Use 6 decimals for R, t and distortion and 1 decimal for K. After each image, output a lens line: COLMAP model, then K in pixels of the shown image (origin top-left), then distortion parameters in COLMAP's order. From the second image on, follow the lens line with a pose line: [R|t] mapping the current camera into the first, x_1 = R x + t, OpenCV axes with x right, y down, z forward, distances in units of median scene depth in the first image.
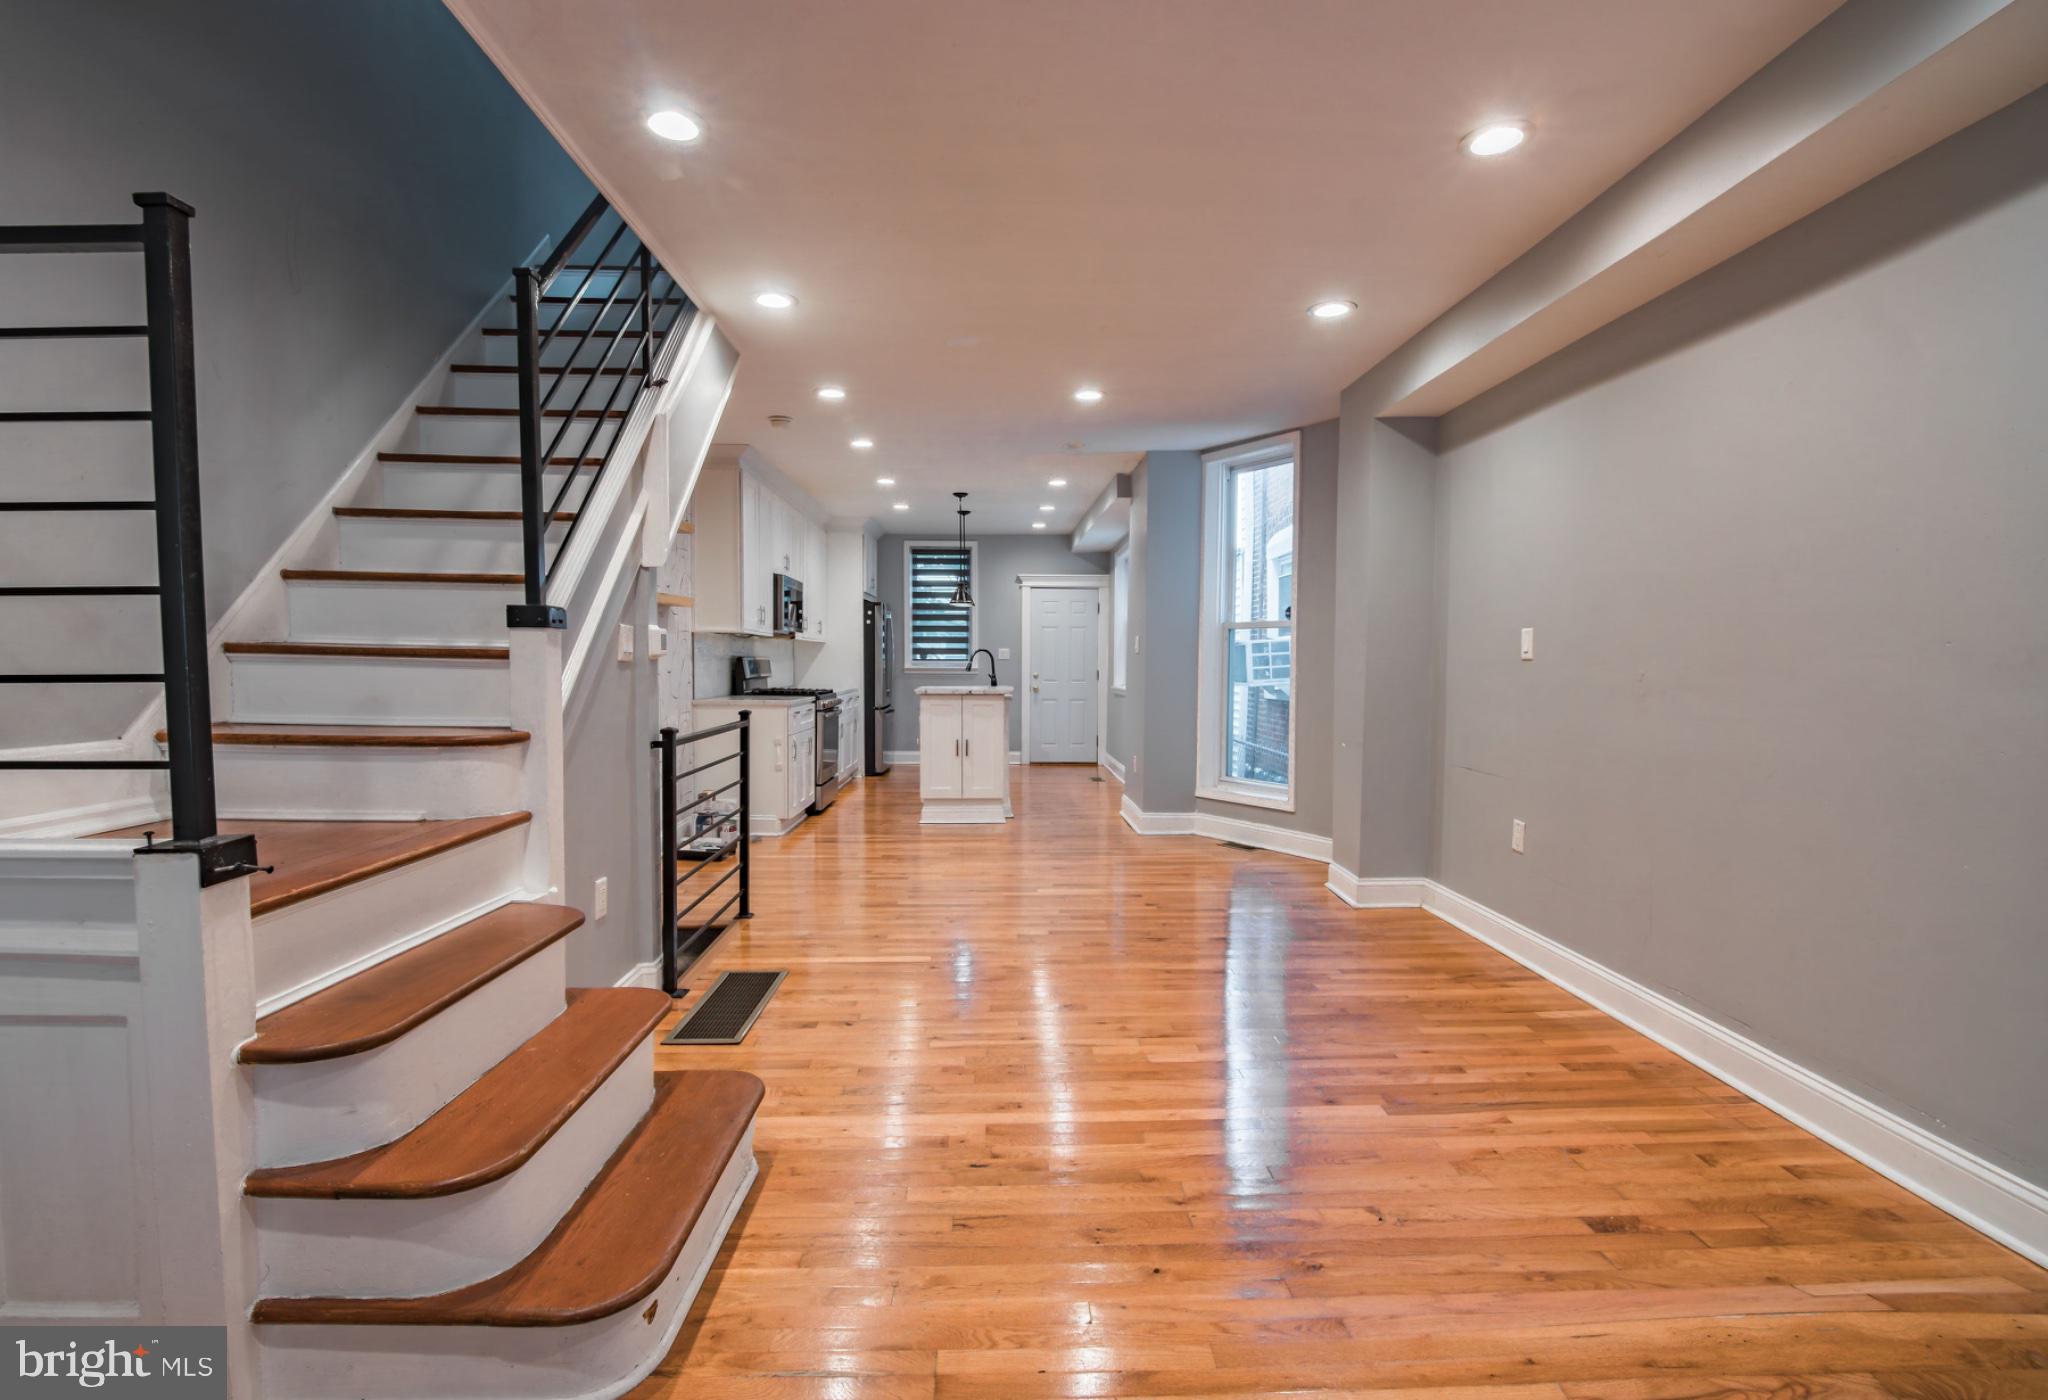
lens RADIAL K [[886.2, 0, 1024.0], [0, 886.2, 700.0], [0, 0, 1]] dist [0.000853, -0.008436]
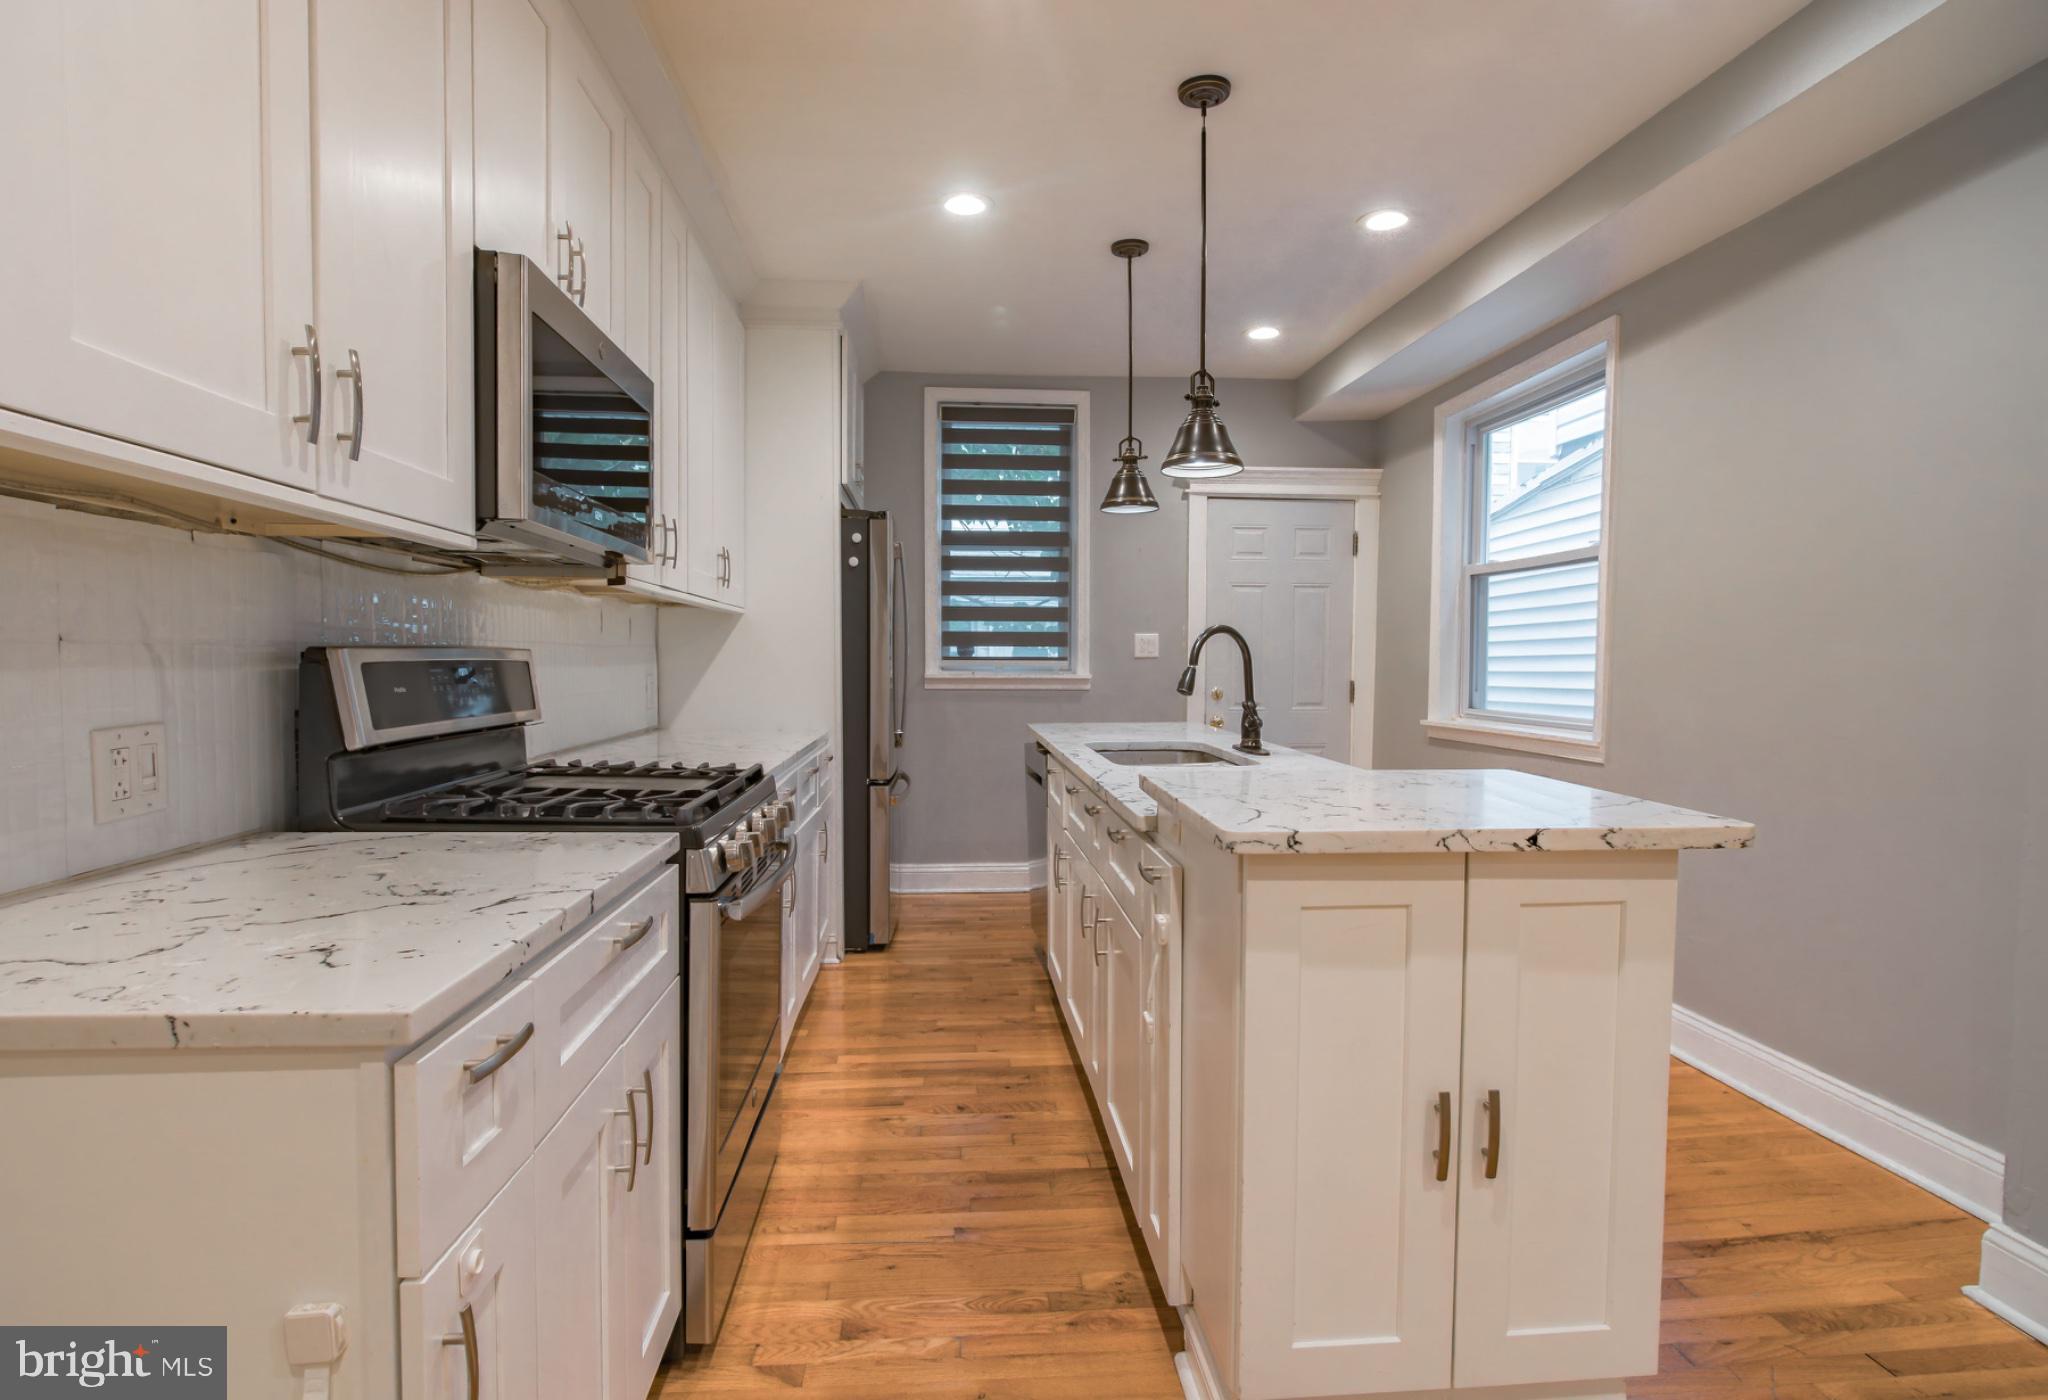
lens RADIAL K [[1012.4, 0, 1024.0], [0, 1012.4, 700.0], [0, 0, 1]] dist [-0.000075, -0.000360]
pose [[0.999143, -0.001311, 0.041370, -0.115496], [0.001360, 0.999998, -0.001150, -0.025914], [-0.041368, 0.001205, 0.999143, 0.535548]]
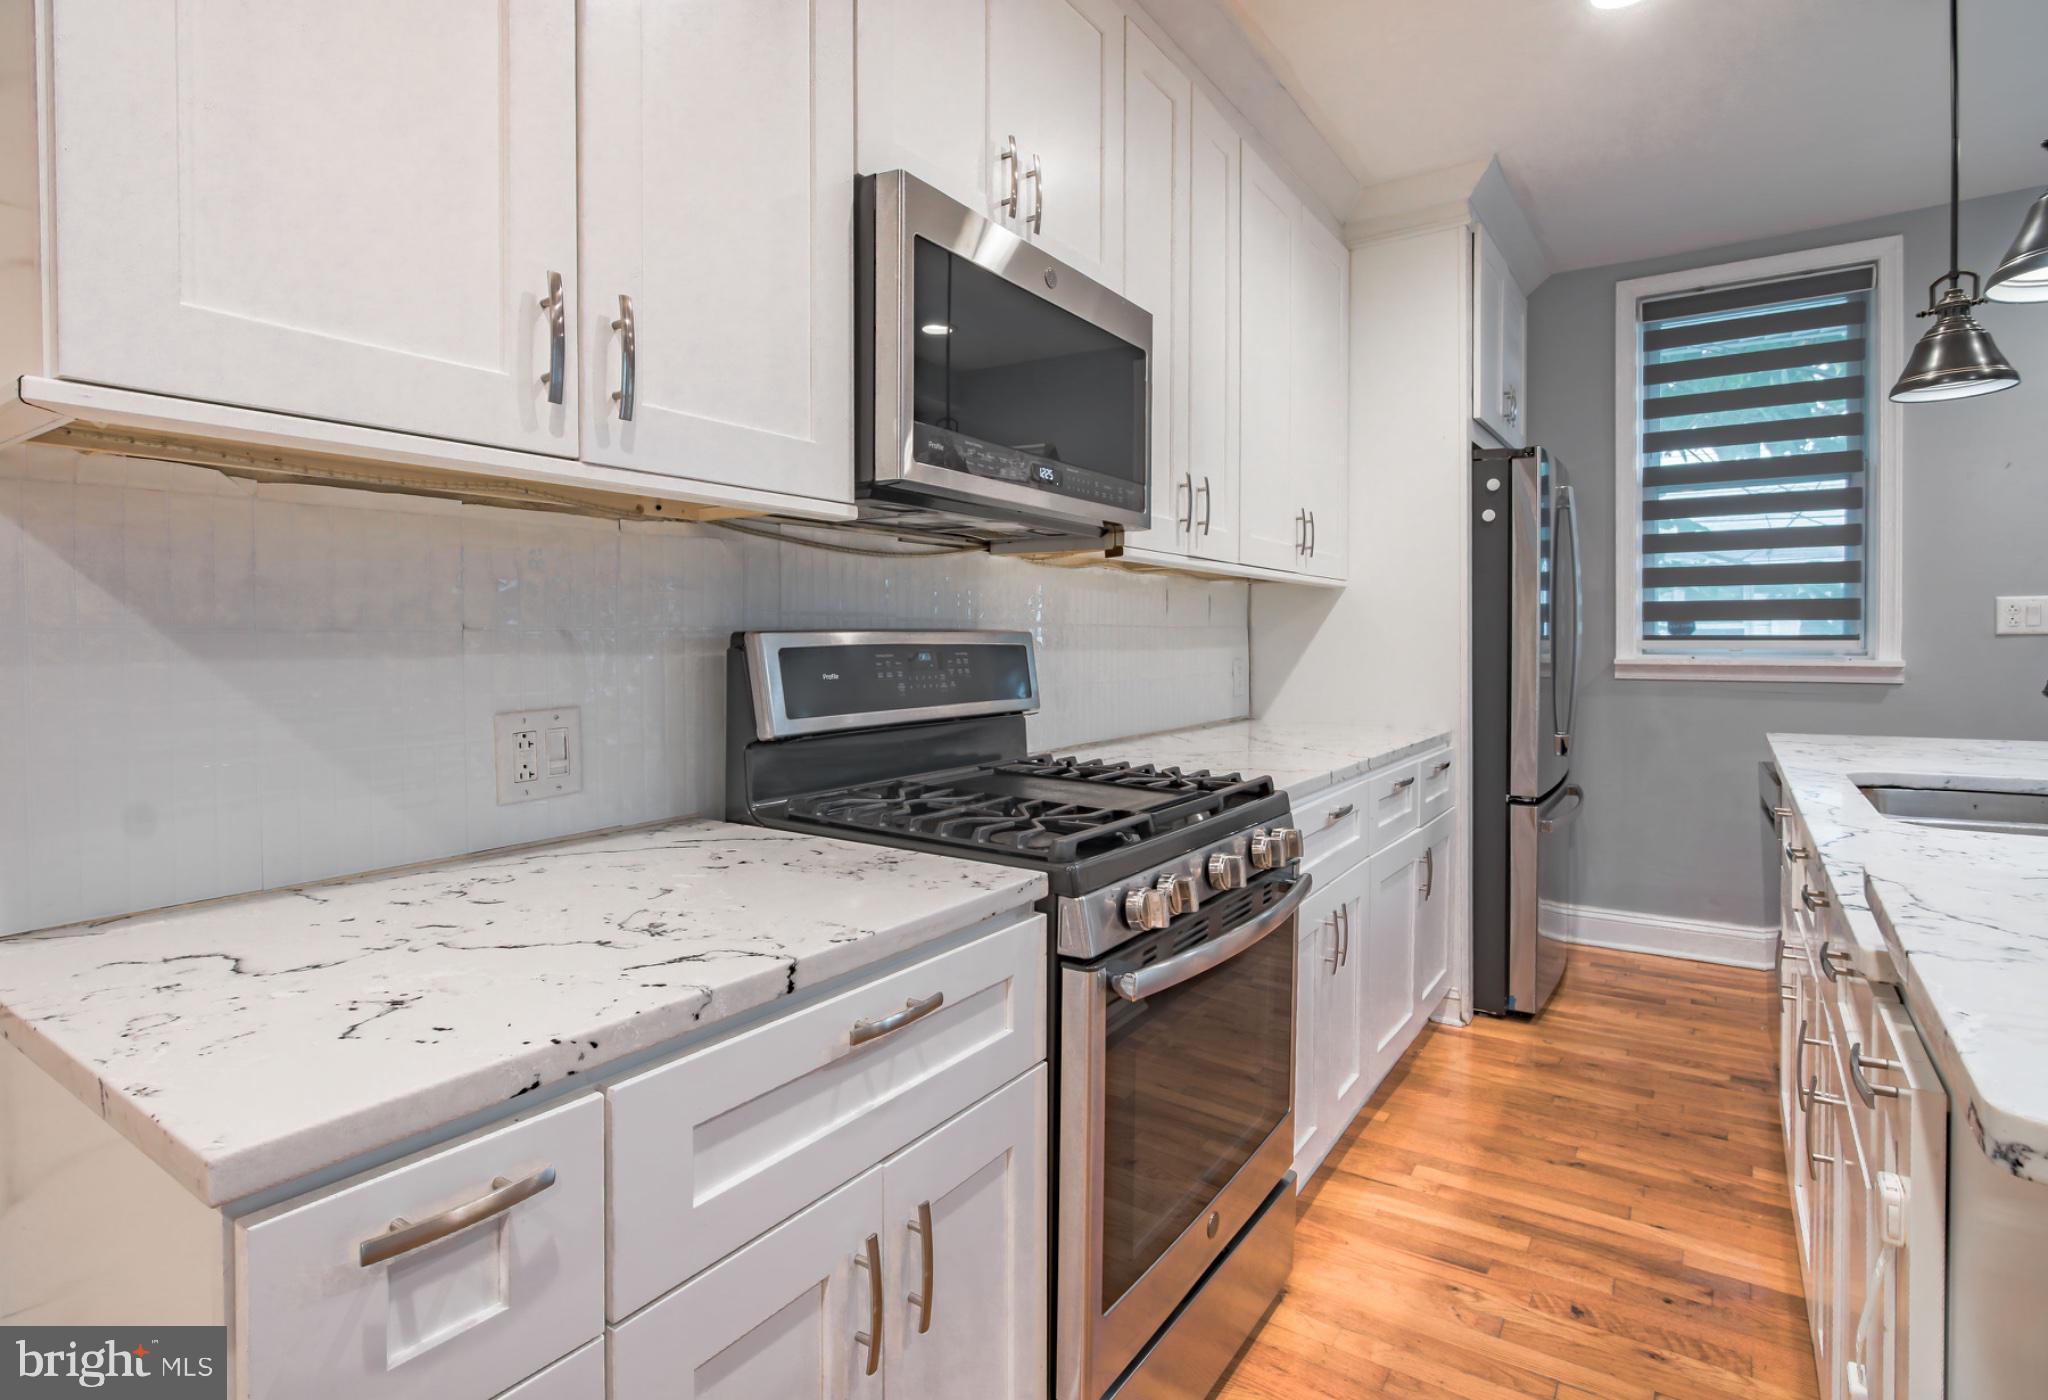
lens RADIAL K [[1025.6, 0, 1022.0], [0, 1025.6, 659.7], [0, 0, 1]] dist [-0.006705, -0.000647]
pose [[0.801411, 0.004872, -0.598095, -0.090502], [-0.018654, 0.999684, -0.016852, -0.028707], [0.597824, 0.024662, 0.801248, 0.603666]]
